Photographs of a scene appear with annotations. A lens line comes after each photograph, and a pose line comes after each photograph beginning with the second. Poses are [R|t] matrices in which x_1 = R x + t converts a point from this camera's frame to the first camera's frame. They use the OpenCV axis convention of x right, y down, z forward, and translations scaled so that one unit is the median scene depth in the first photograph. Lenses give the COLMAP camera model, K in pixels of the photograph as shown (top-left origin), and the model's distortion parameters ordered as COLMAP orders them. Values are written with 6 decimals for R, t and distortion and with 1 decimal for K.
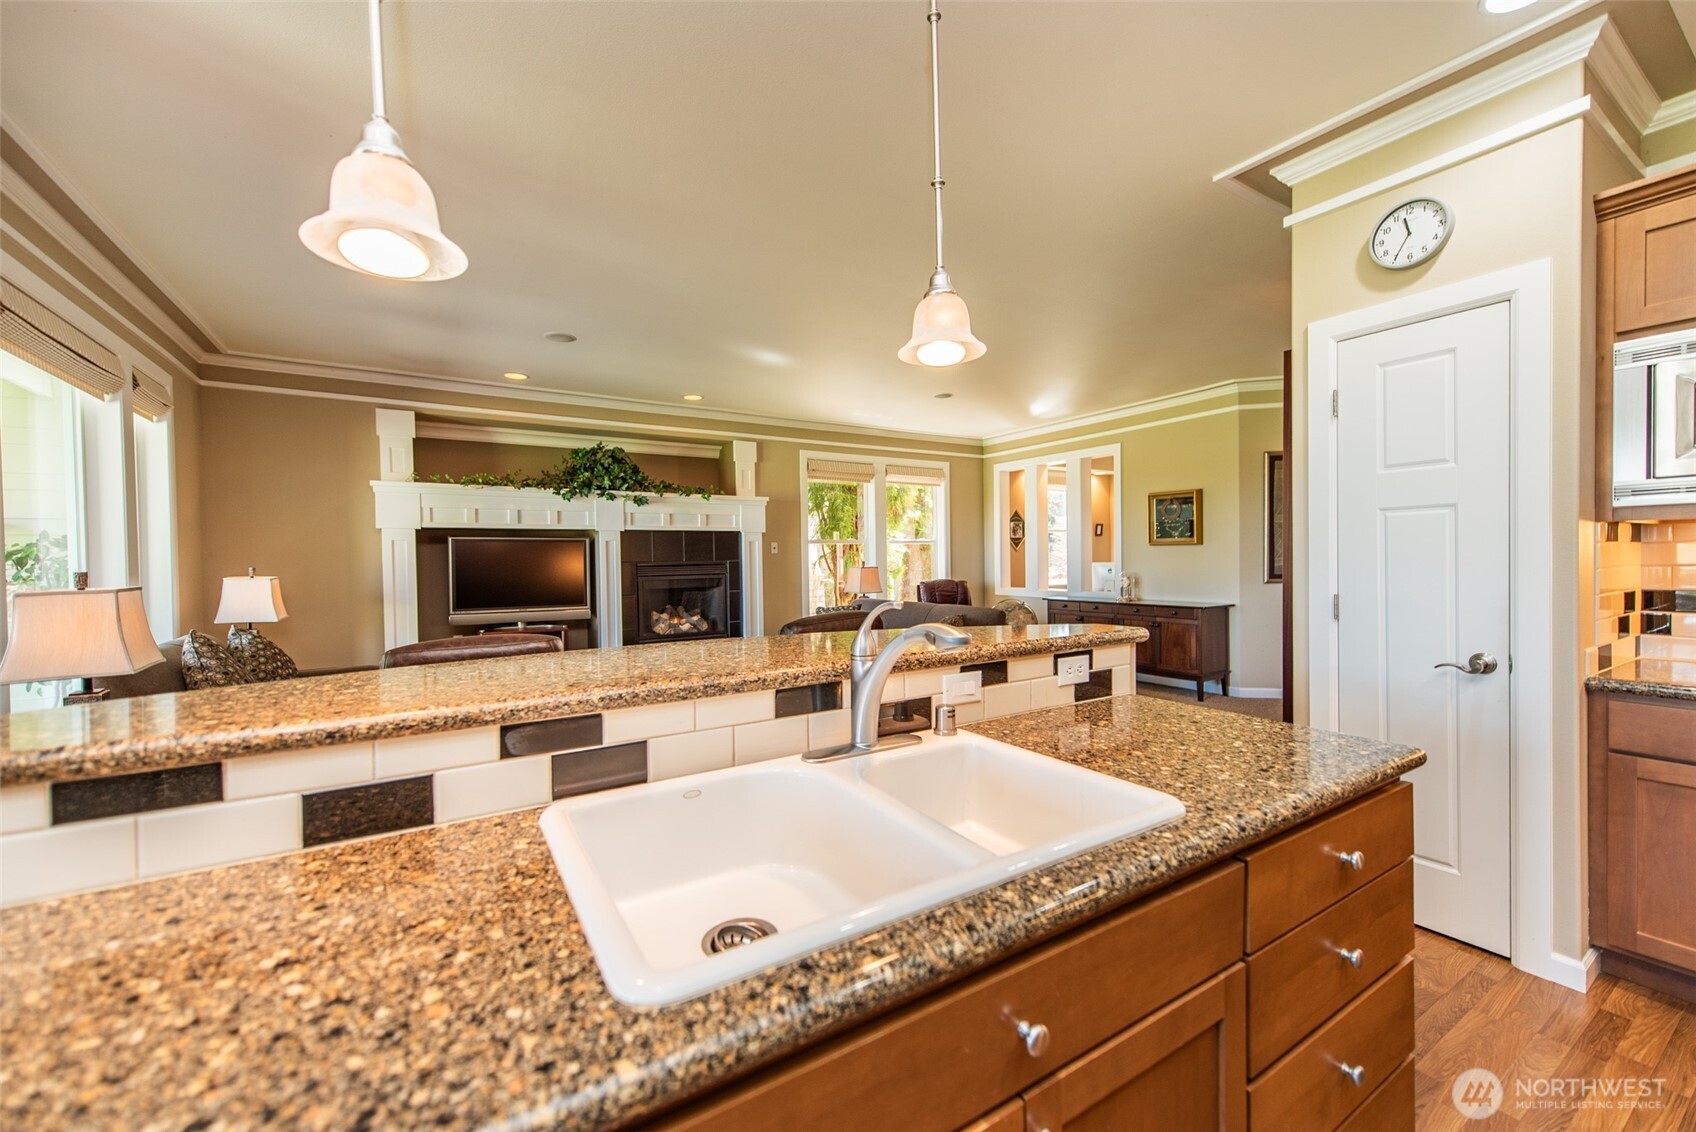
lens RADIAL K [[666.6, 0, 848.0], [0, 666.6, 566.0], [0, 0, 1]] dist [0.001550, -0.000330]
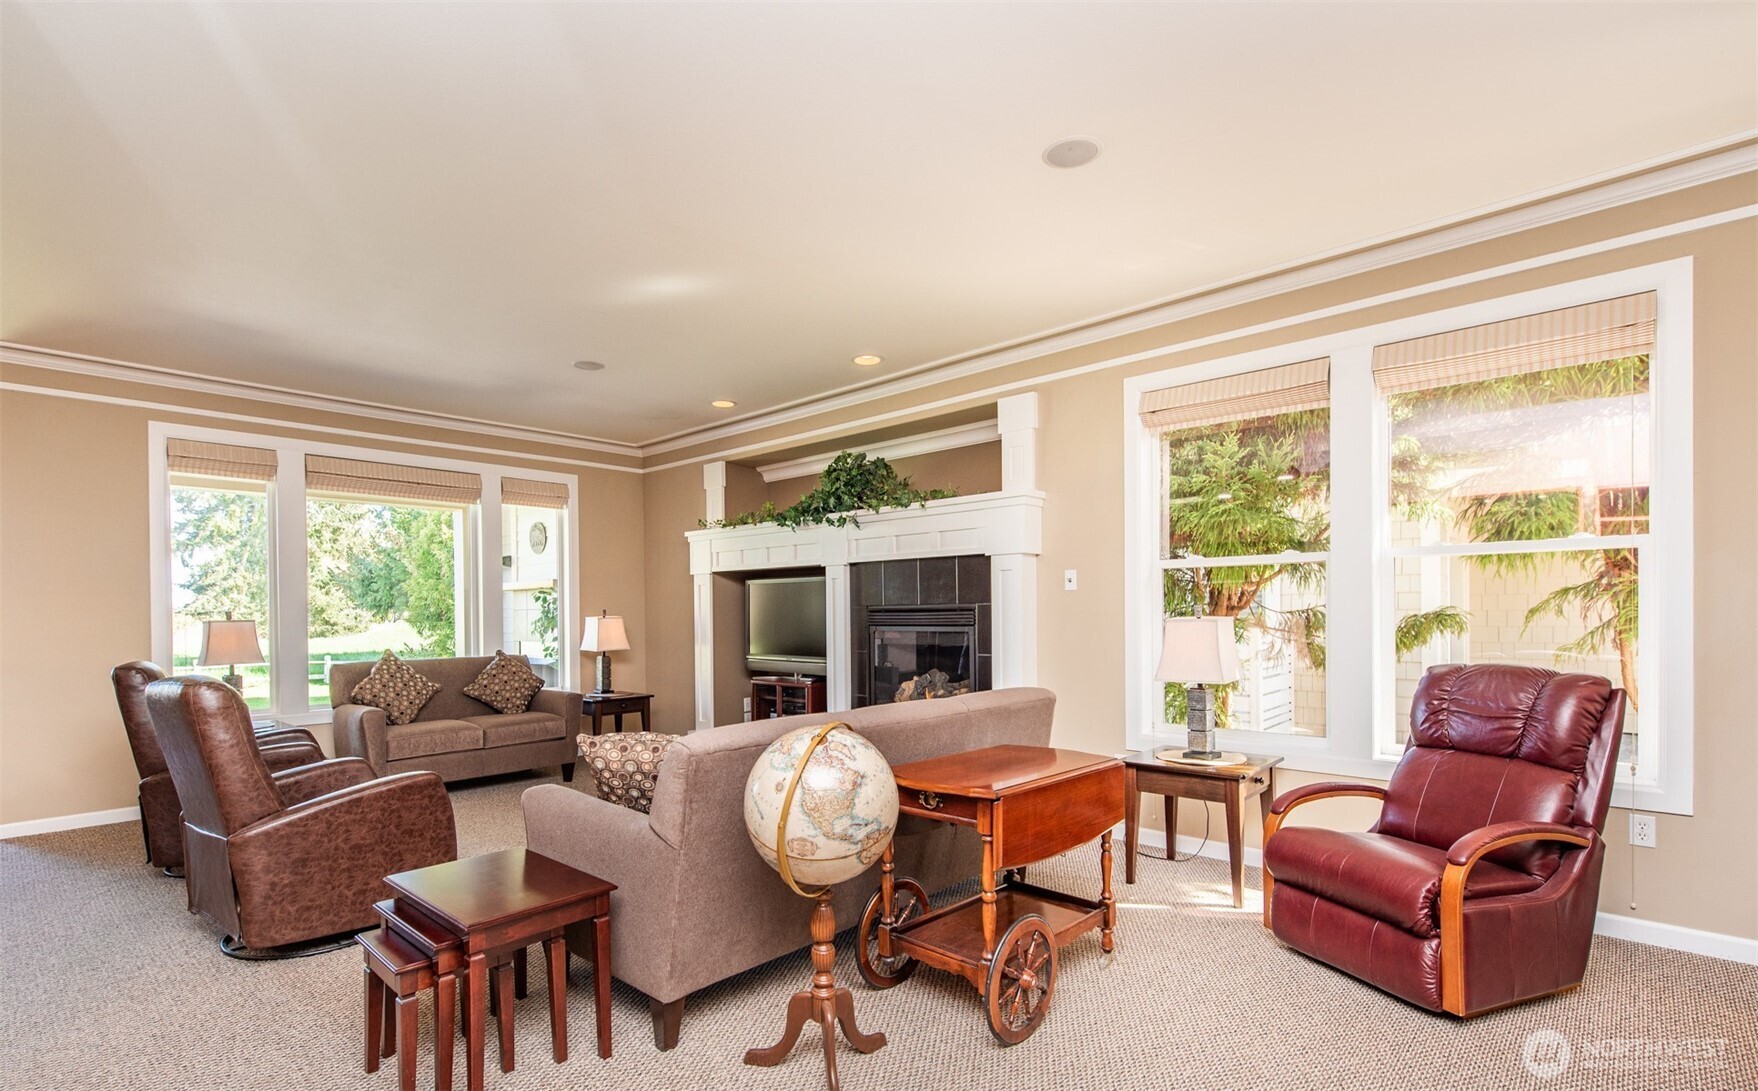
lens RADIAL K [[796.4, 0, 875.6], [0, 796.4, 626.0], [0, 0, 1]] dist [0.000308, 0.000042]
pose [[0.249933, 0.027335, -0.967877, 0.630879], [-0.011952, 0.999612, 0.025145, -0.007324], [0.968189, 0.005284, 0.250163, 0.929789]]
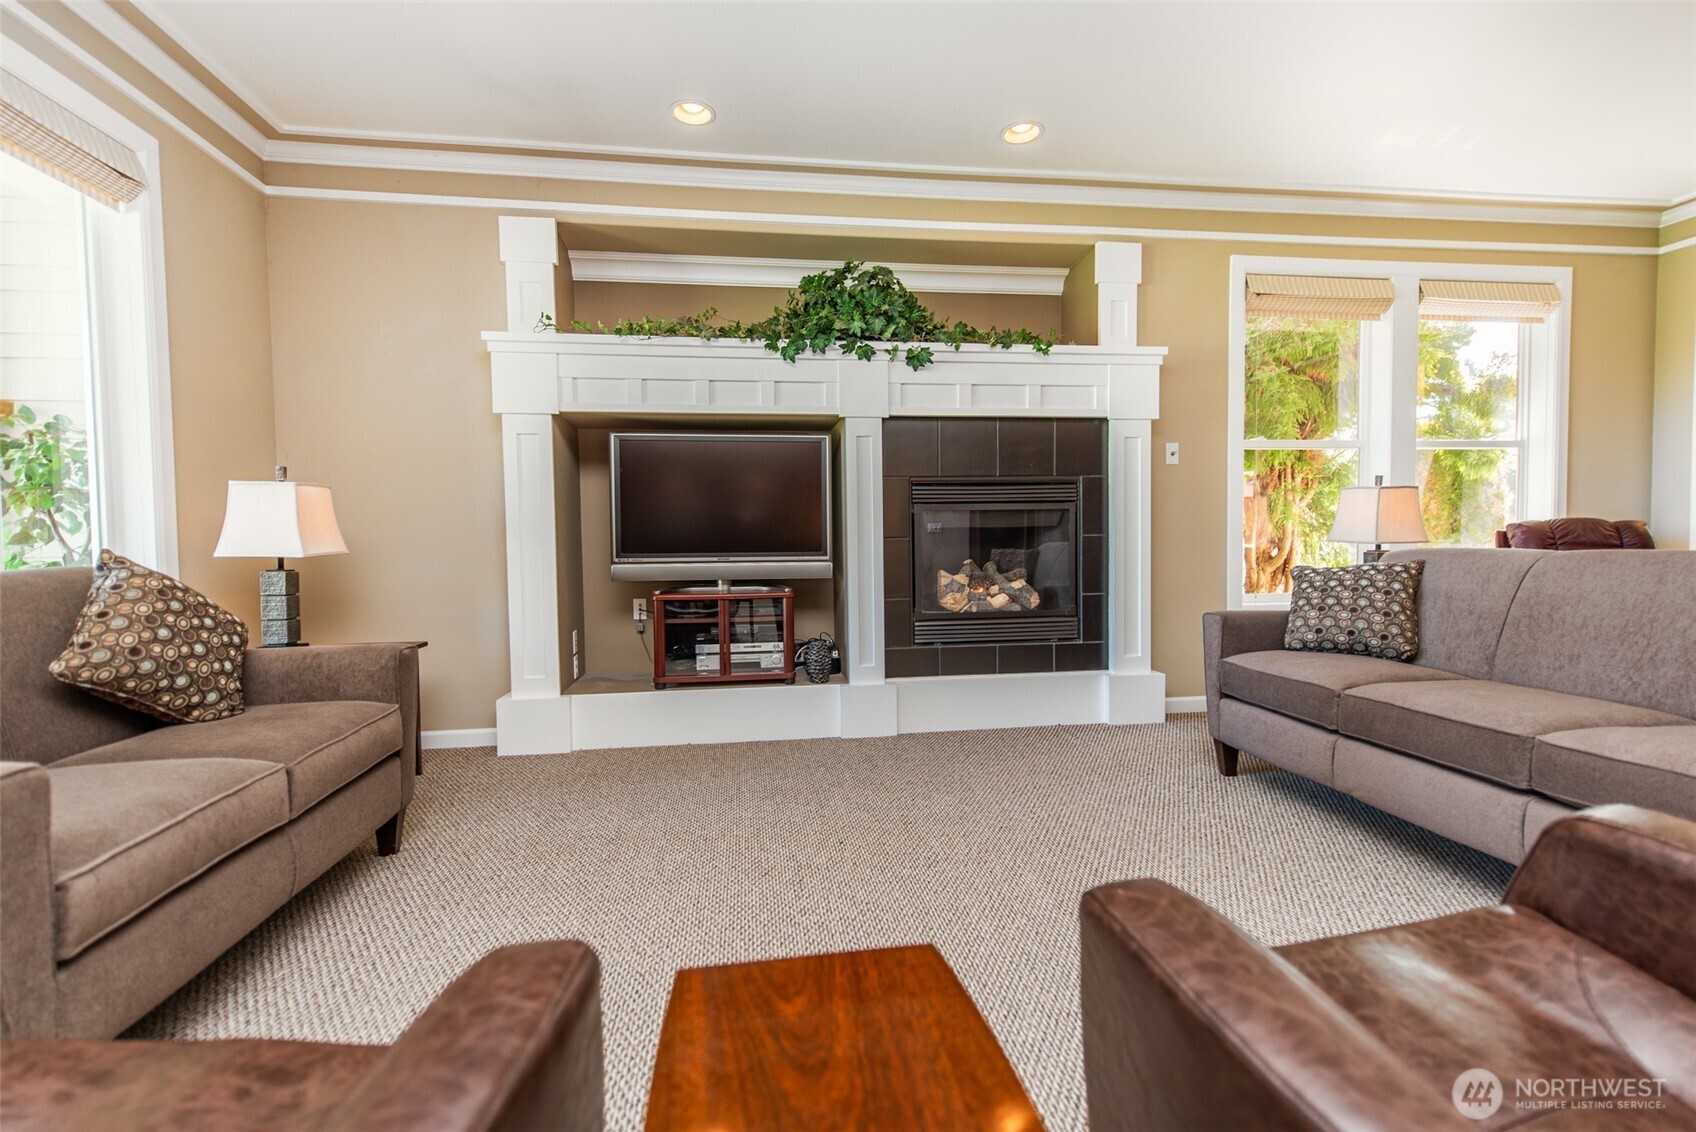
lens RADIAL K [[720.3, 0, 839.4], [0, 720.3, 563.8], [0, 0, 1]] dist [0.014036, -0.004231]
pose [[0.908130, 0.017409, -0.418325, -0.144845], [-0.004737, 0.999498, 0.031310, 0.054748], [0.418661, -0.026452, 0.907757, 0.517402]]
